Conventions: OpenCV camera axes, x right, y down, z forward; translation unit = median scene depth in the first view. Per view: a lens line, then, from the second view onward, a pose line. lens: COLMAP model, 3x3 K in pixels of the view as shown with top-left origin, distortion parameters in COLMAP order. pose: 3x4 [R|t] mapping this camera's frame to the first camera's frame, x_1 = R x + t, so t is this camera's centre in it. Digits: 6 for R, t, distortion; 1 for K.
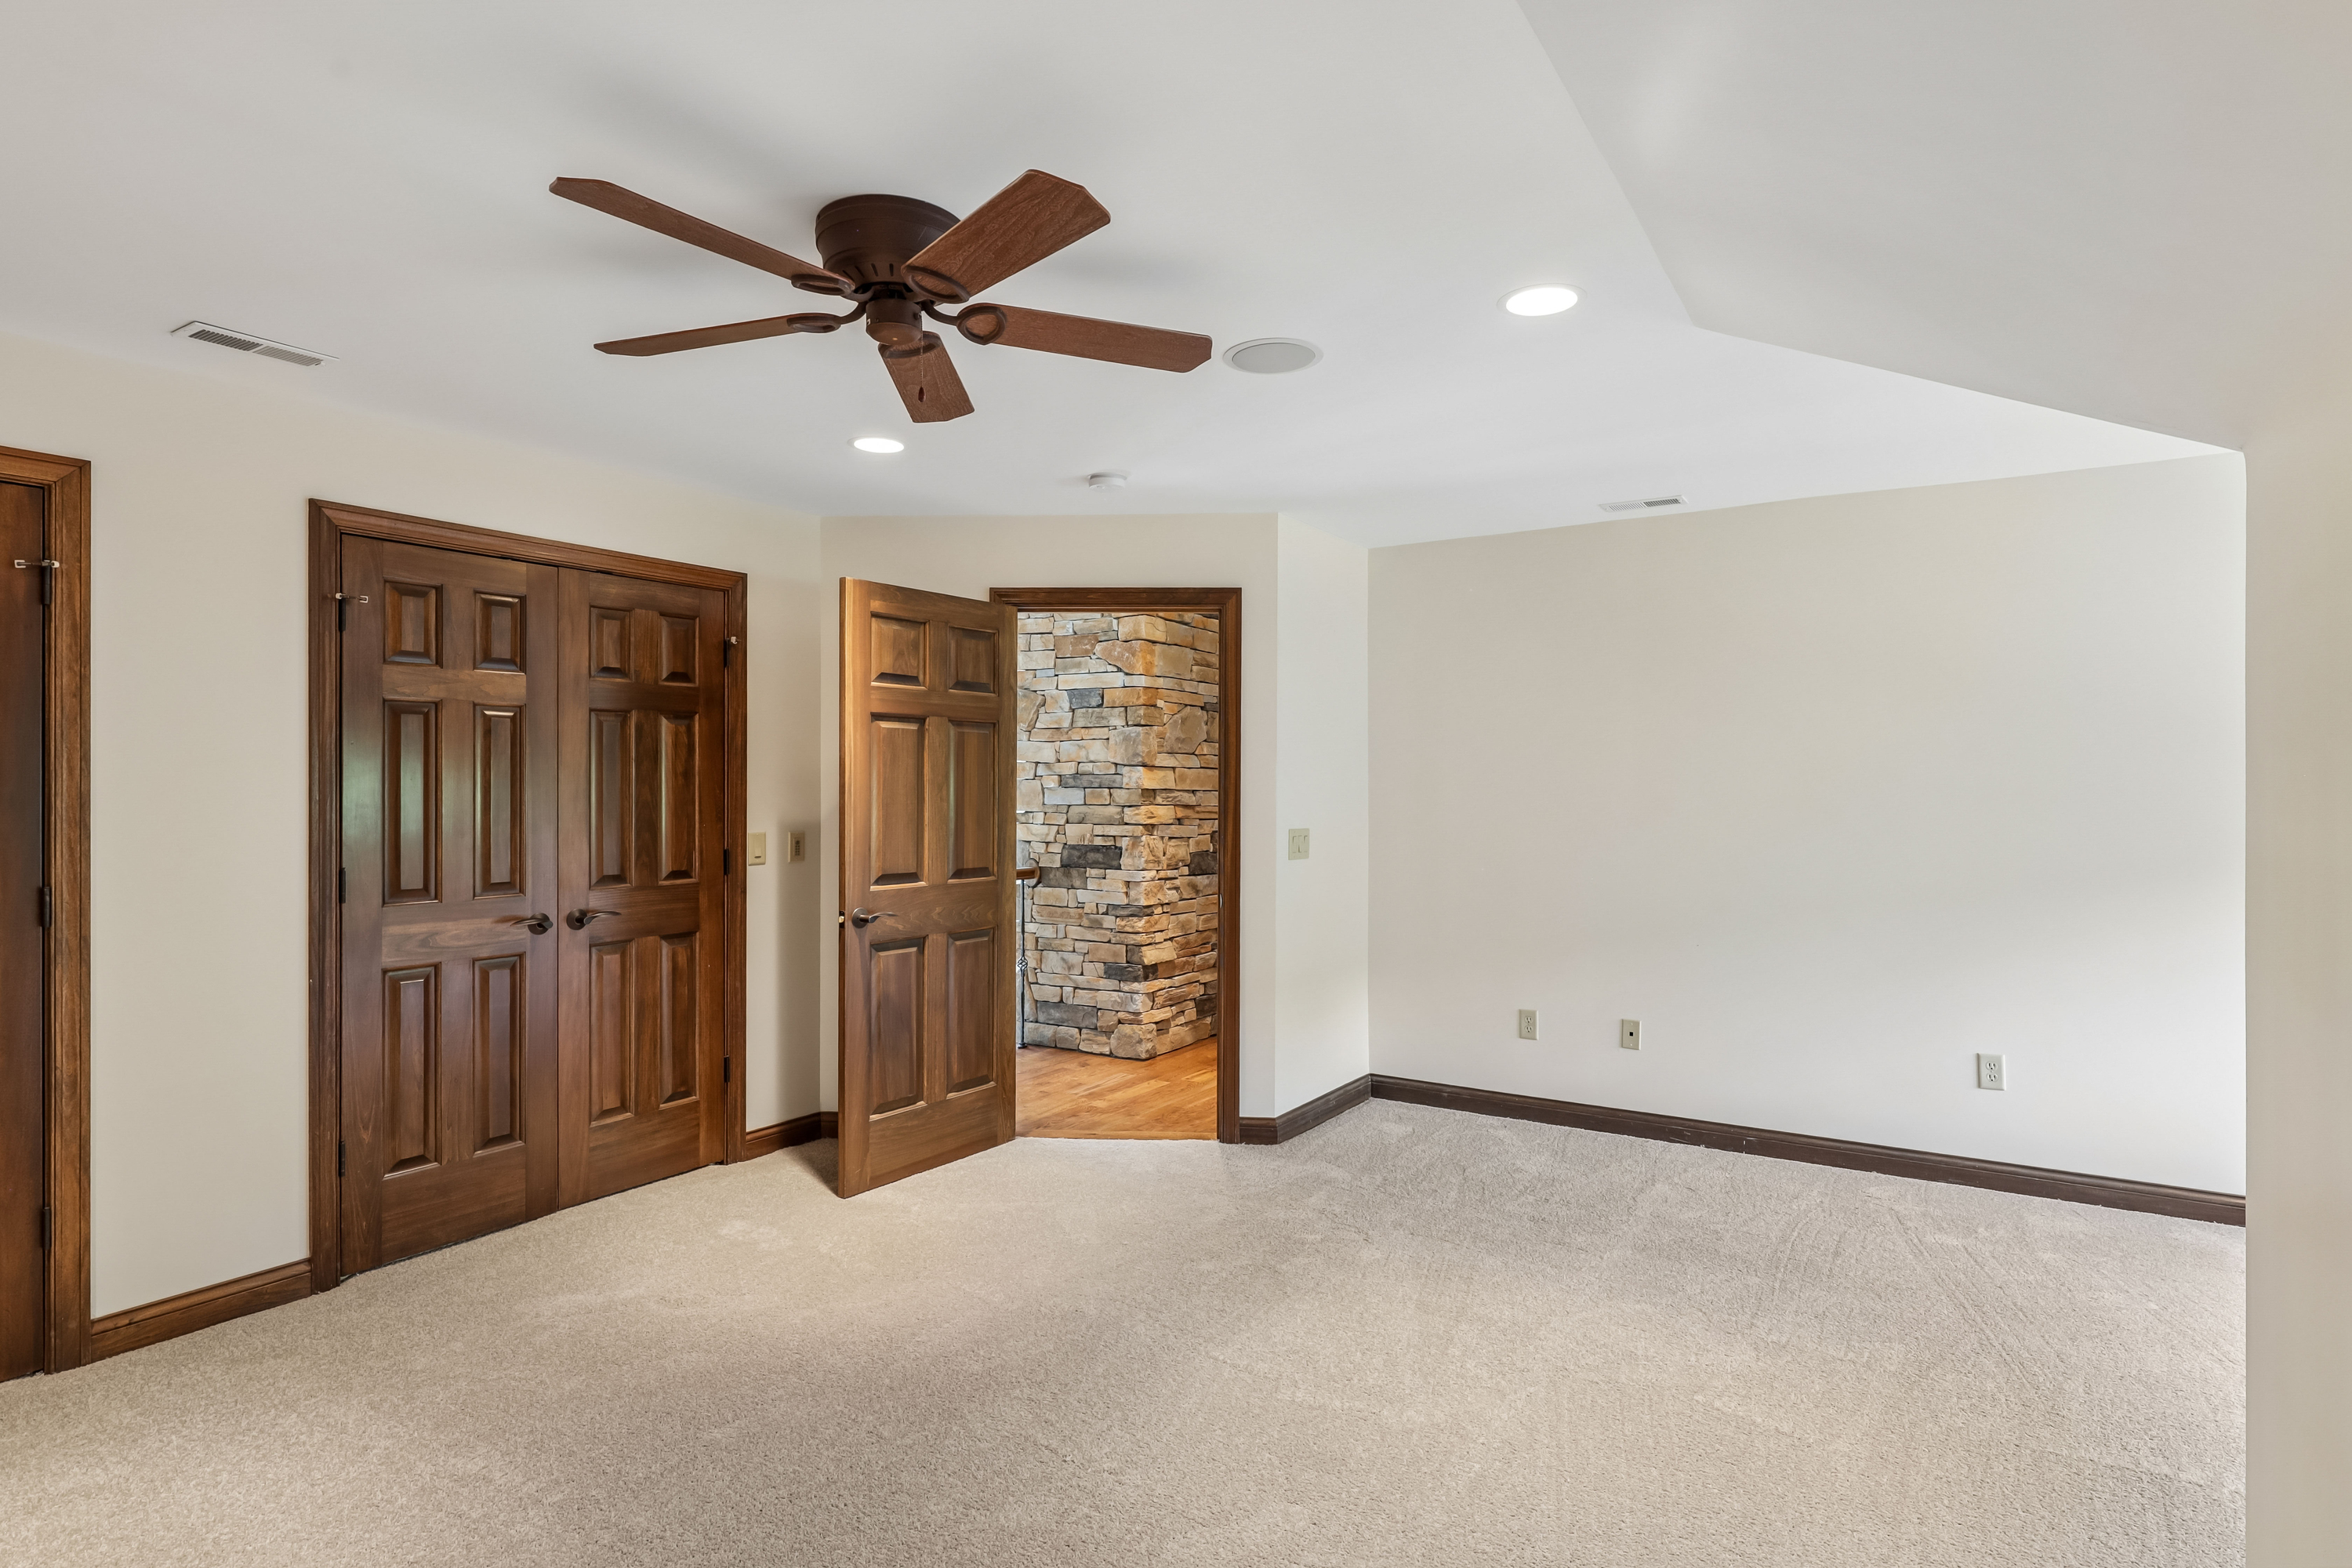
lens RADIAL K [[1224.8, 0, 1176.0], [0, 1224.8, 784.0], [0, 0, 1]] dist [-0.001090, -0.000993]
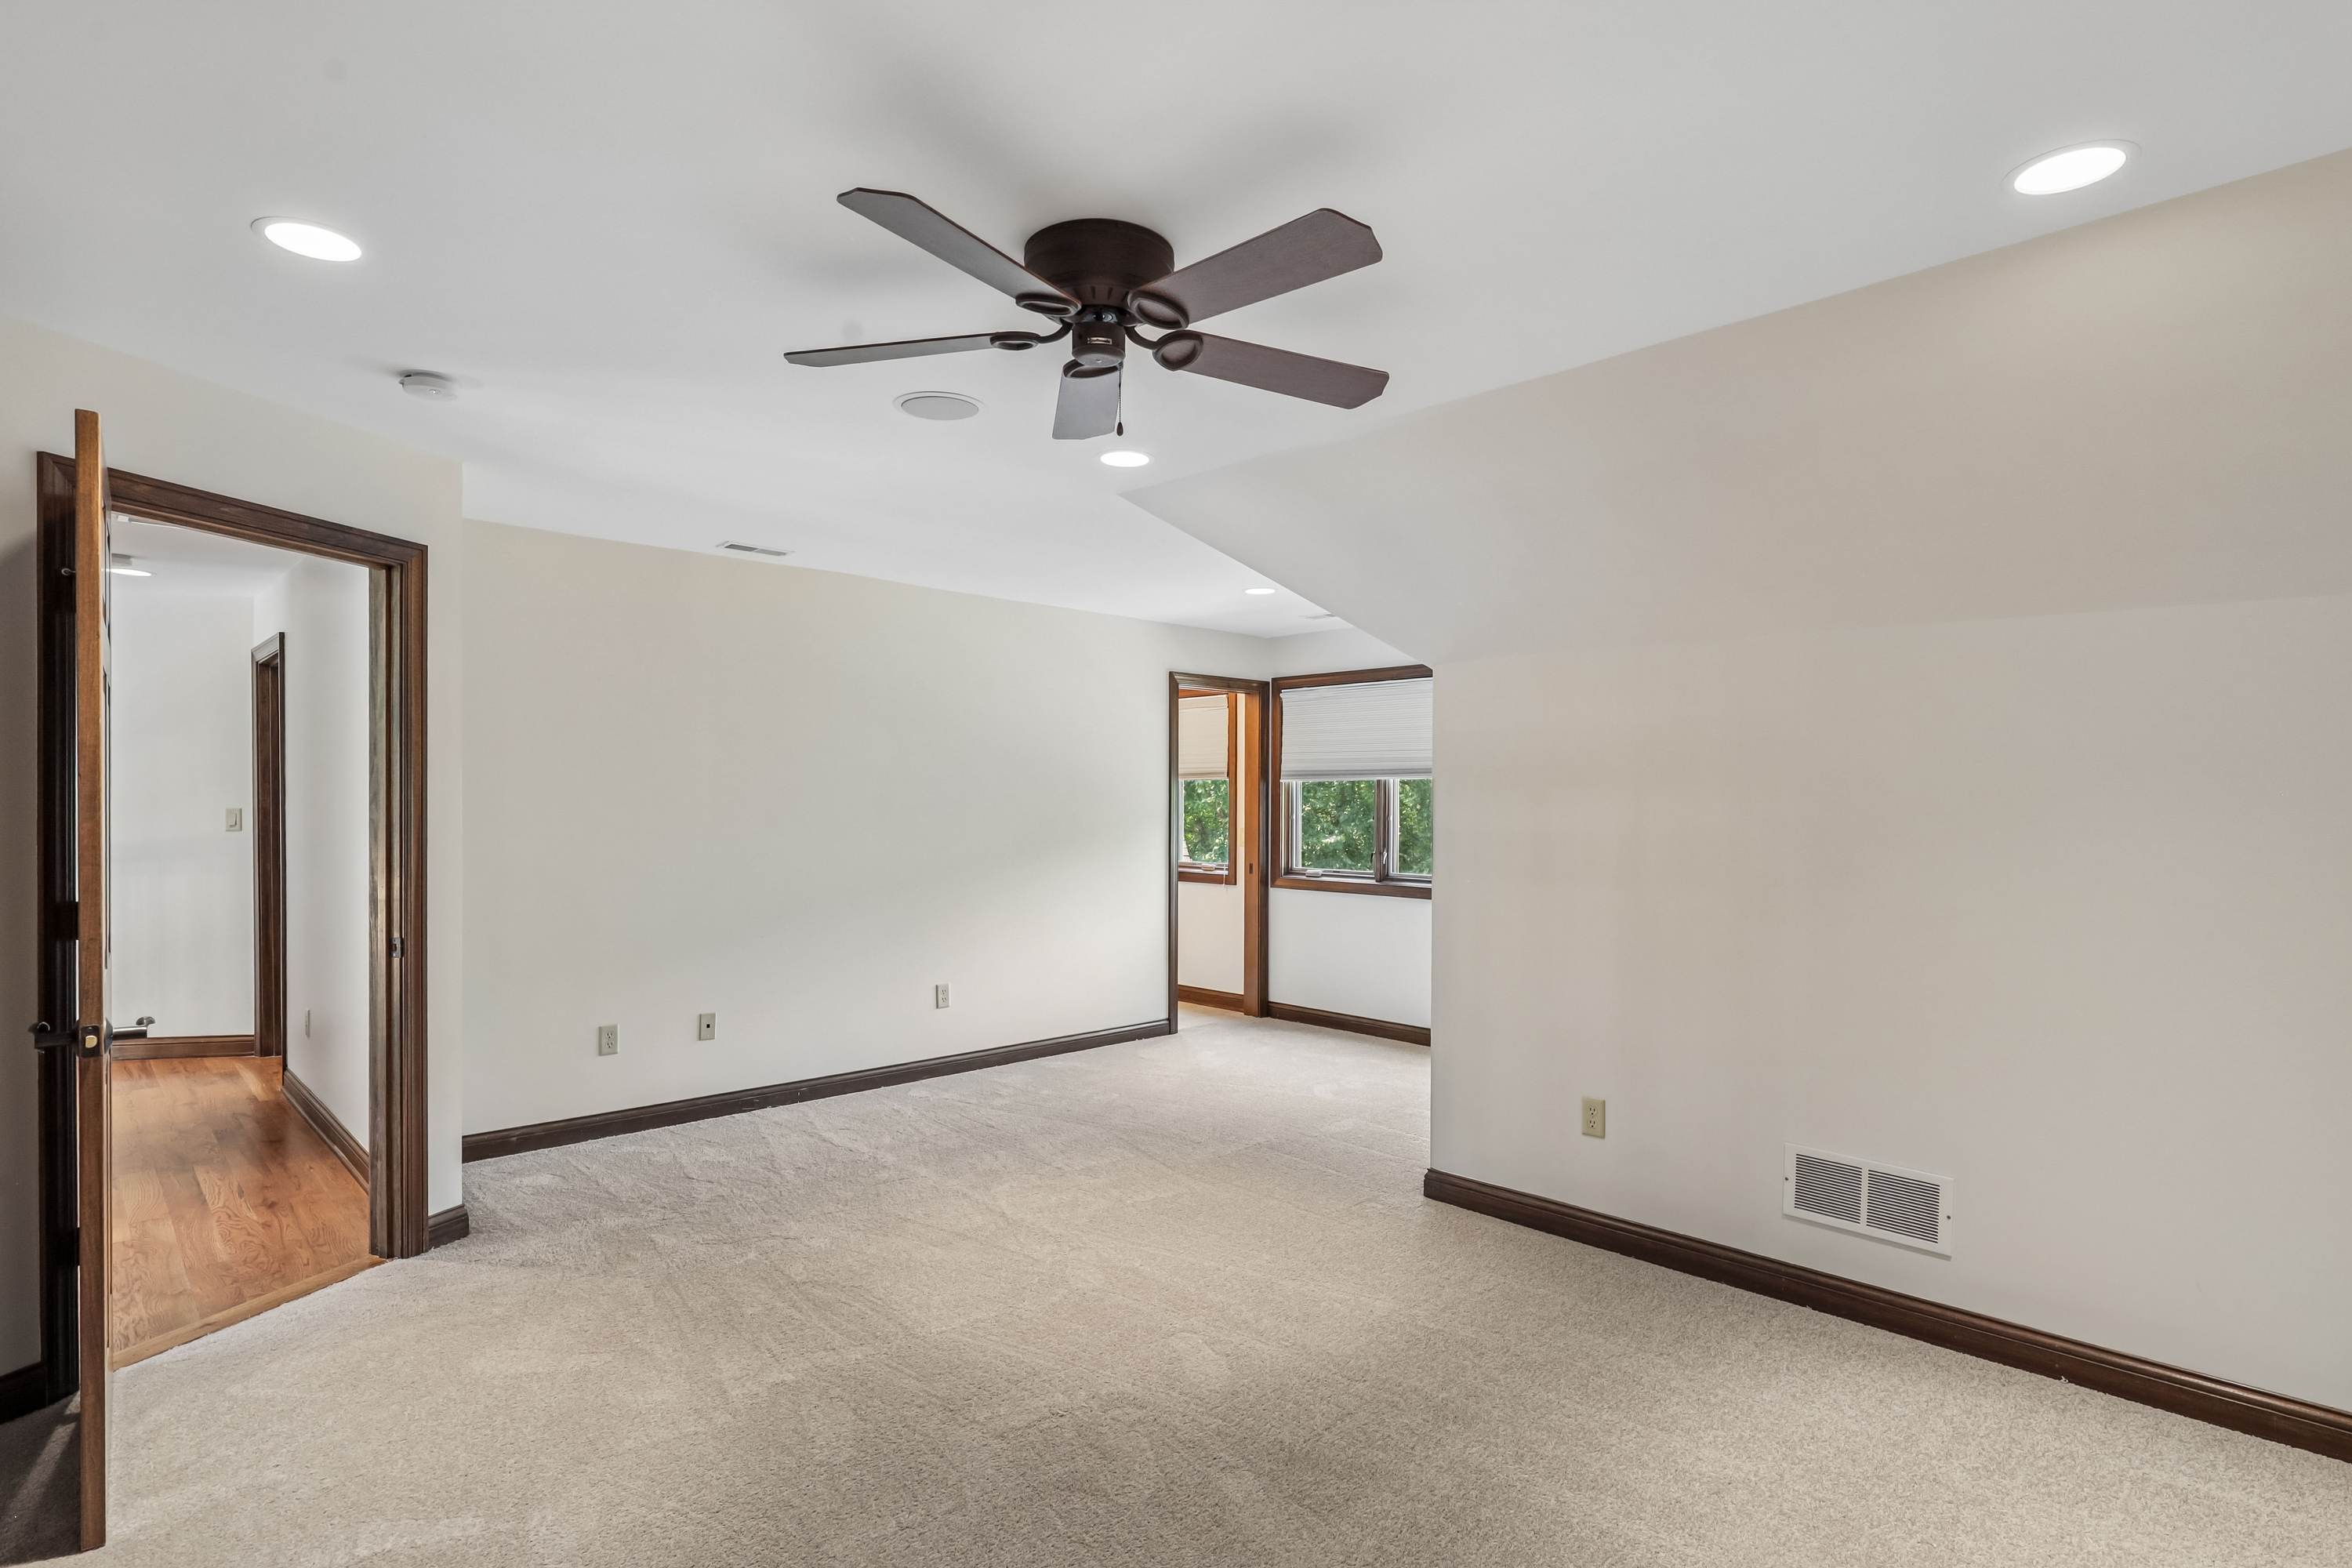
lens RADIAL K [[1165.3, 0, 1172.7], [0, 1165.3, 820.7], [0, 0, 1]] dist [0.001415, 0.000508]
pose [[0.242702, -0.009159, 0.970058, -0.609133], [0.001891, 0.999958, 0.008968, 0.013821], [-0.970099, -0.000342, 0.242709, 0.391266]]
